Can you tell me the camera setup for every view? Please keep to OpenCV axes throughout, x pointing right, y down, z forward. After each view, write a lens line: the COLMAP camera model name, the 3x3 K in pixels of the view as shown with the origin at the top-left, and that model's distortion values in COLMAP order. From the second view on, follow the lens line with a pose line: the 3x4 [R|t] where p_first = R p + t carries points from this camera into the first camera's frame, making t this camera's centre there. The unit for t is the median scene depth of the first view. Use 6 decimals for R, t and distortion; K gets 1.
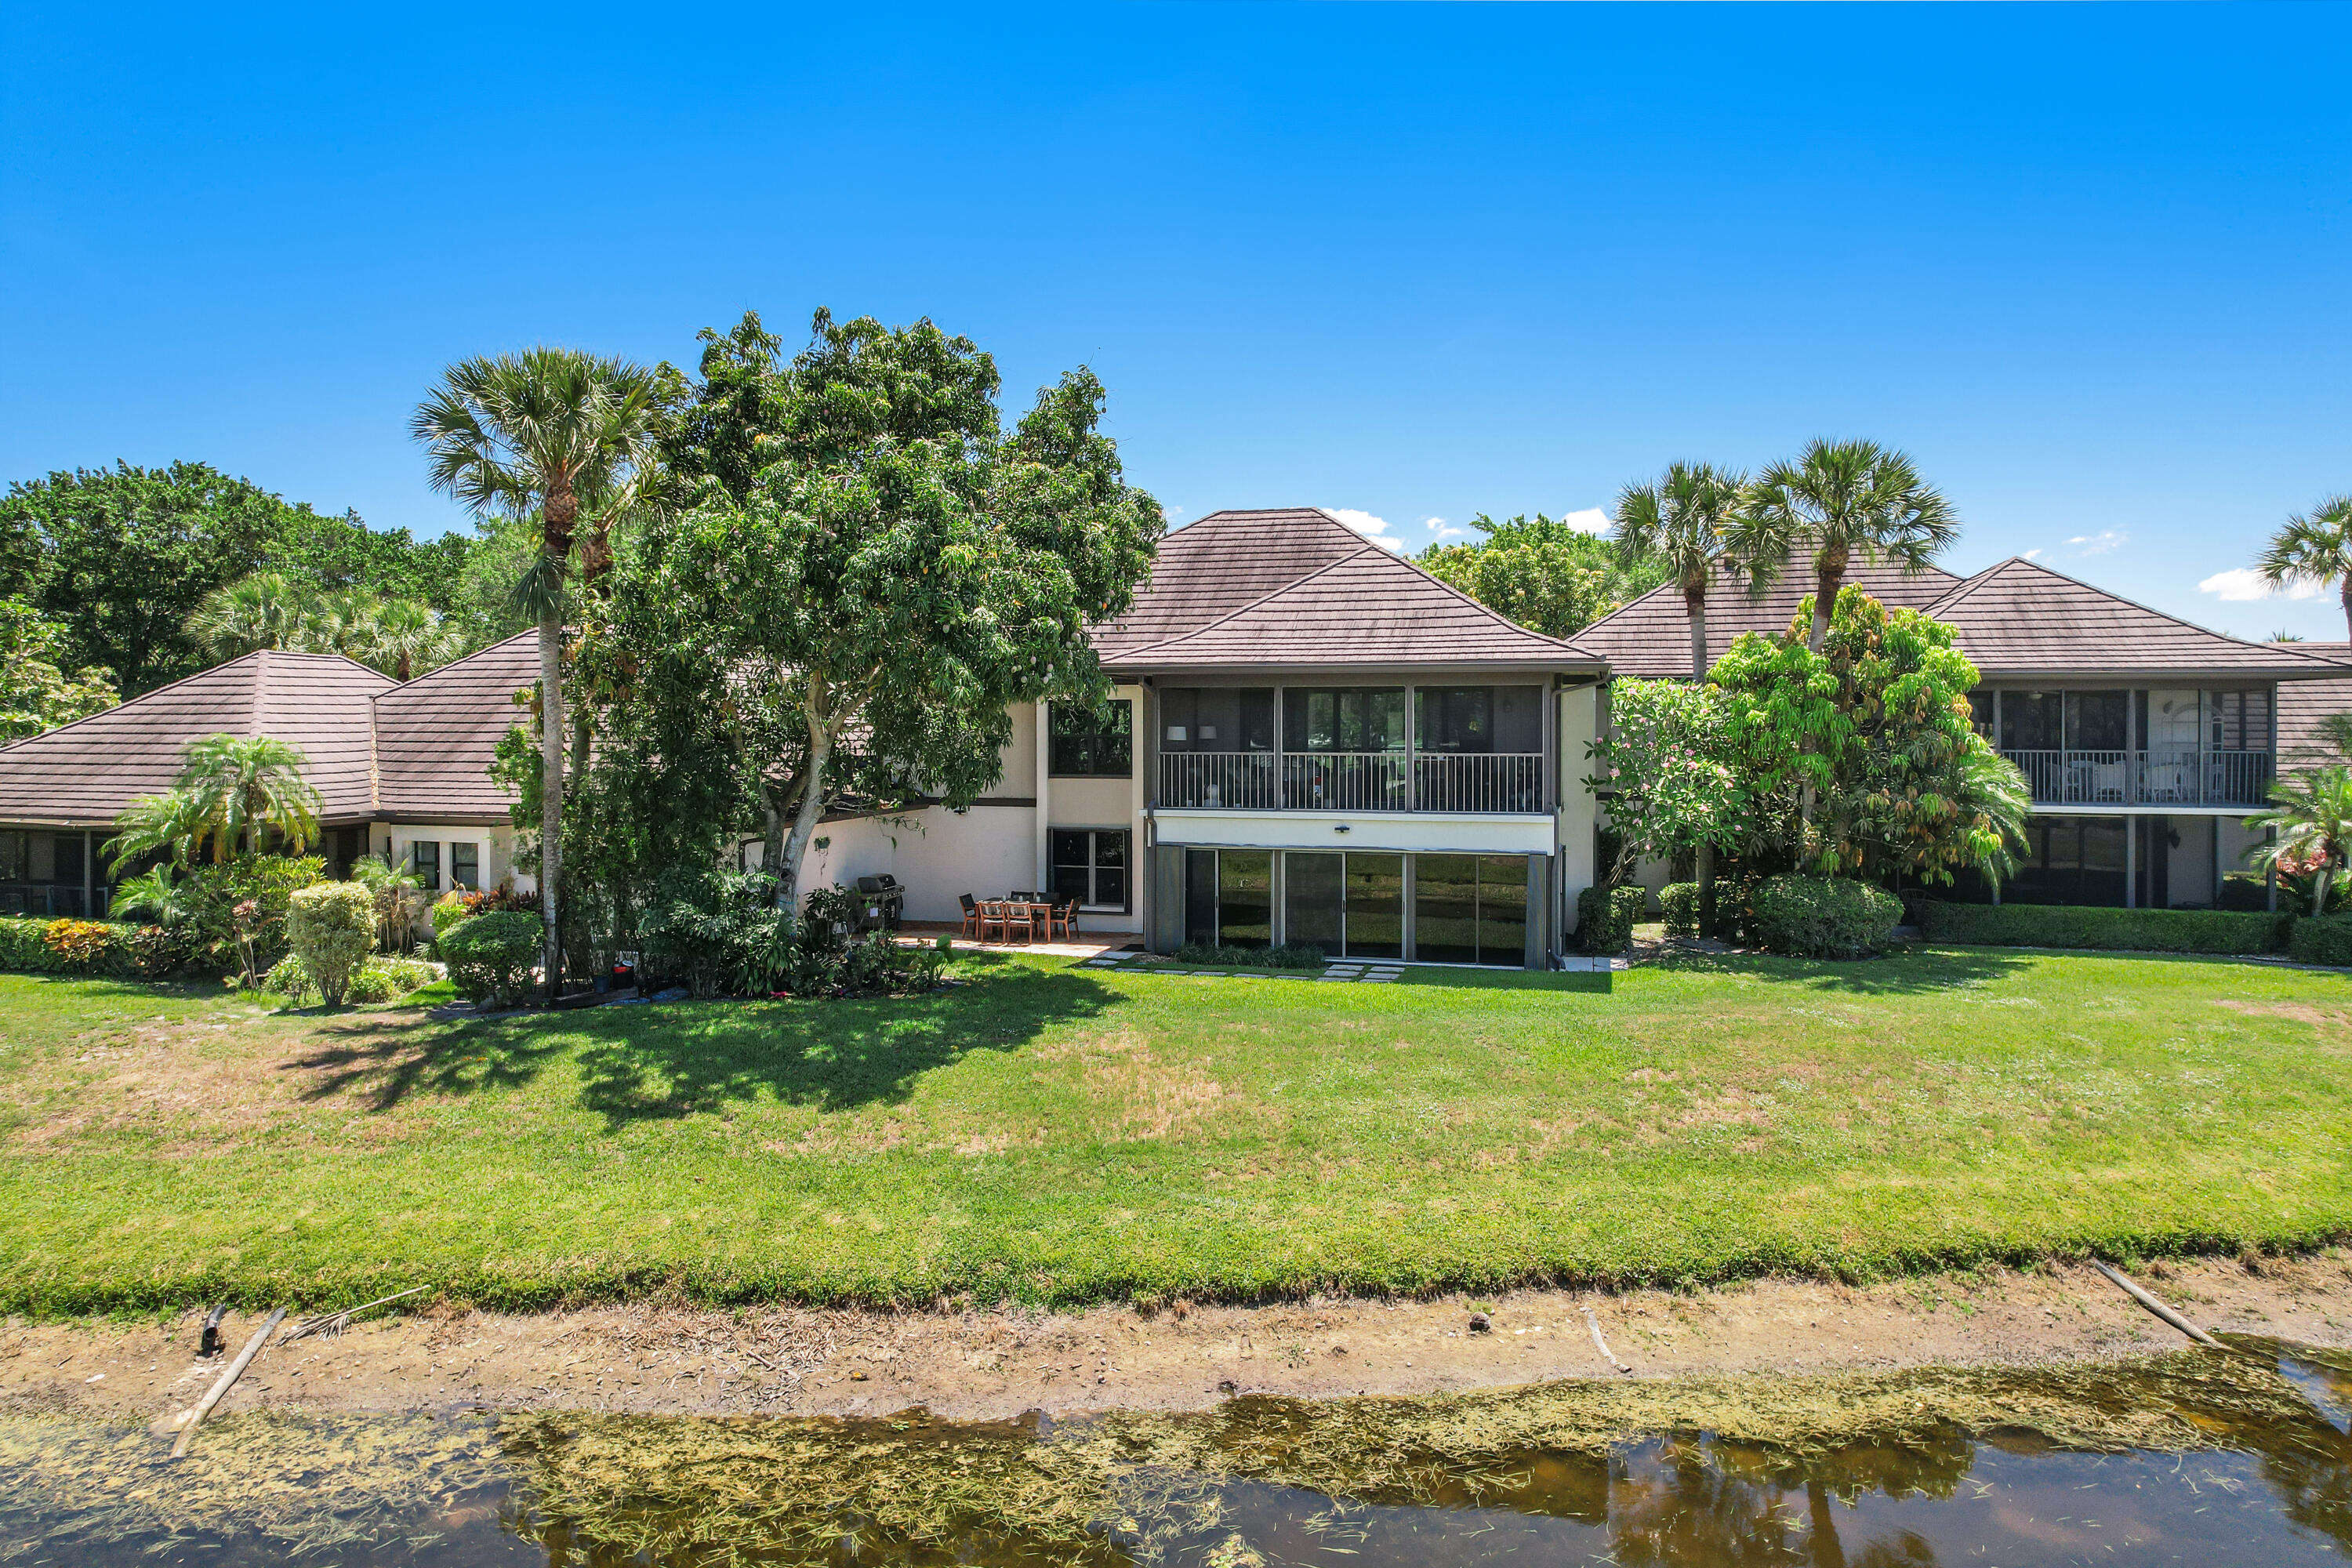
lens RADIAL K [[1517.1, 0, 1176.0], [0, 1517.1, 784.0], [0, 0, 1]] dist [-0.061094, 0.055598]
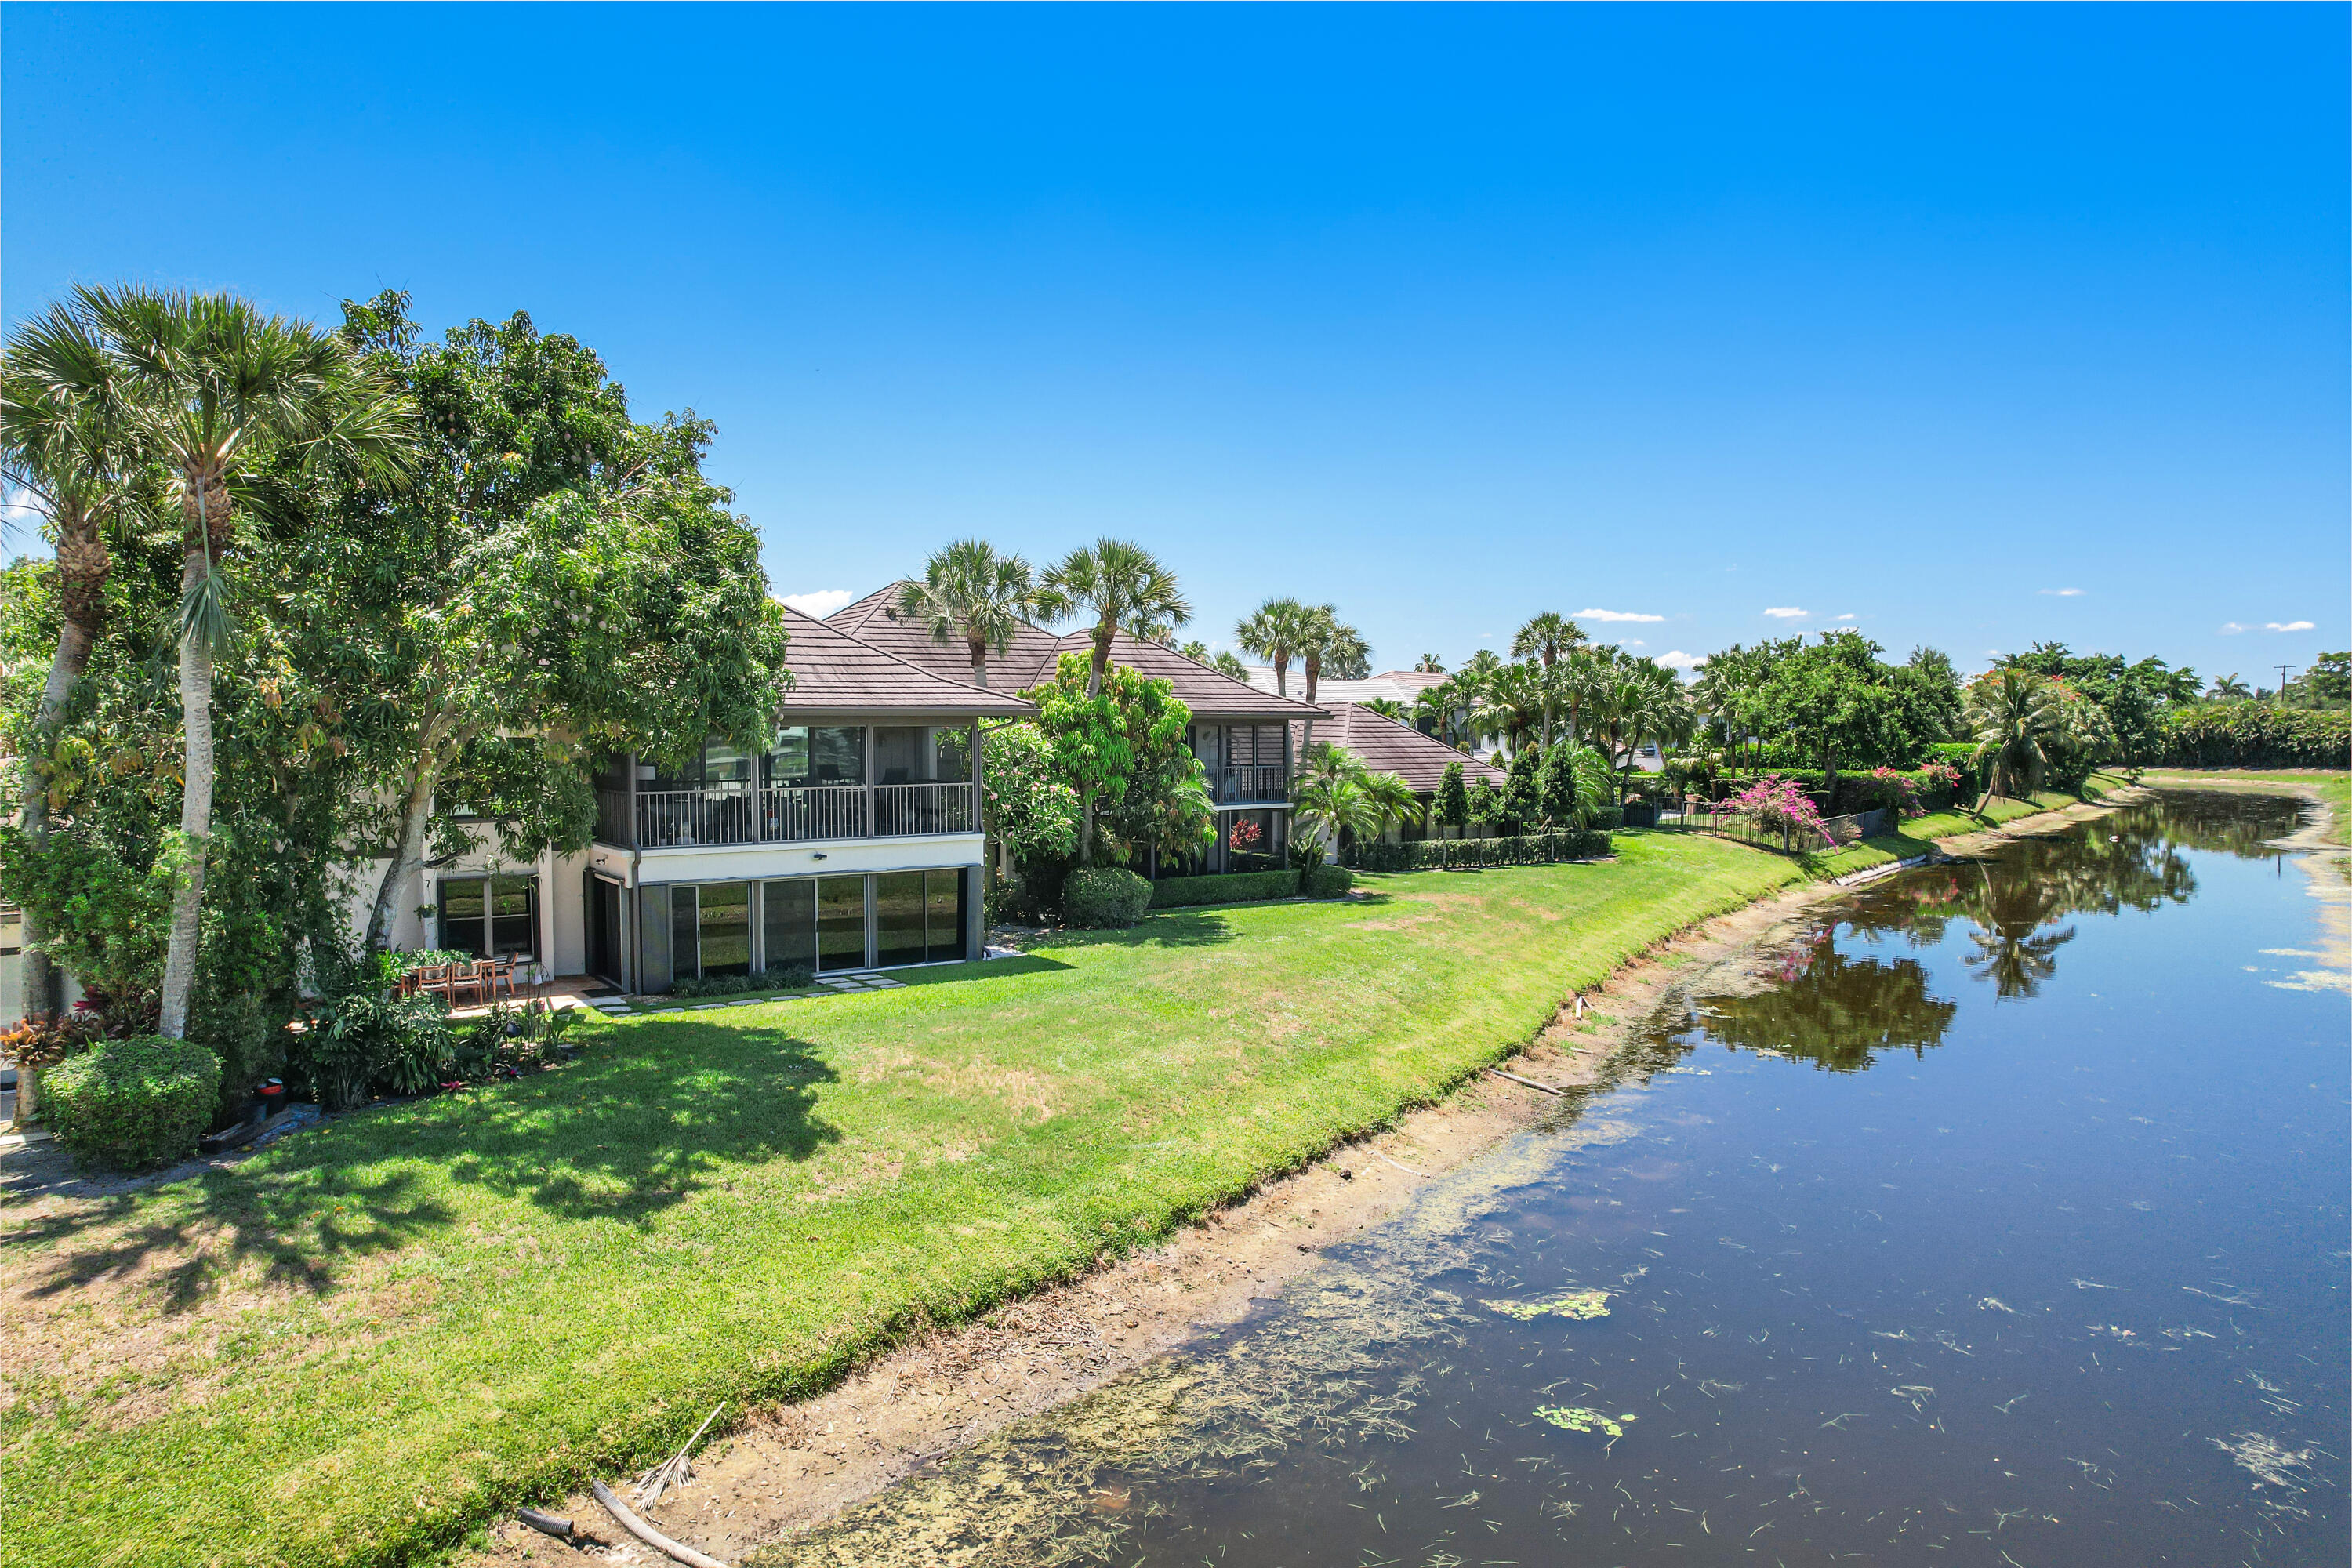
lens RADIAL K [[1517.1, 0, 1176.0], [0, 1517.1, 784.0], [0, 0, 1]] dist [-0.061094, 0.055598]
pose [[0.625374, -0.031390, 0.779693, -0.999733], [0.036969, 0.999260, 0.010578, -0.042731], [-0.779449, 0.022209, 0.626072, 0.189858]]
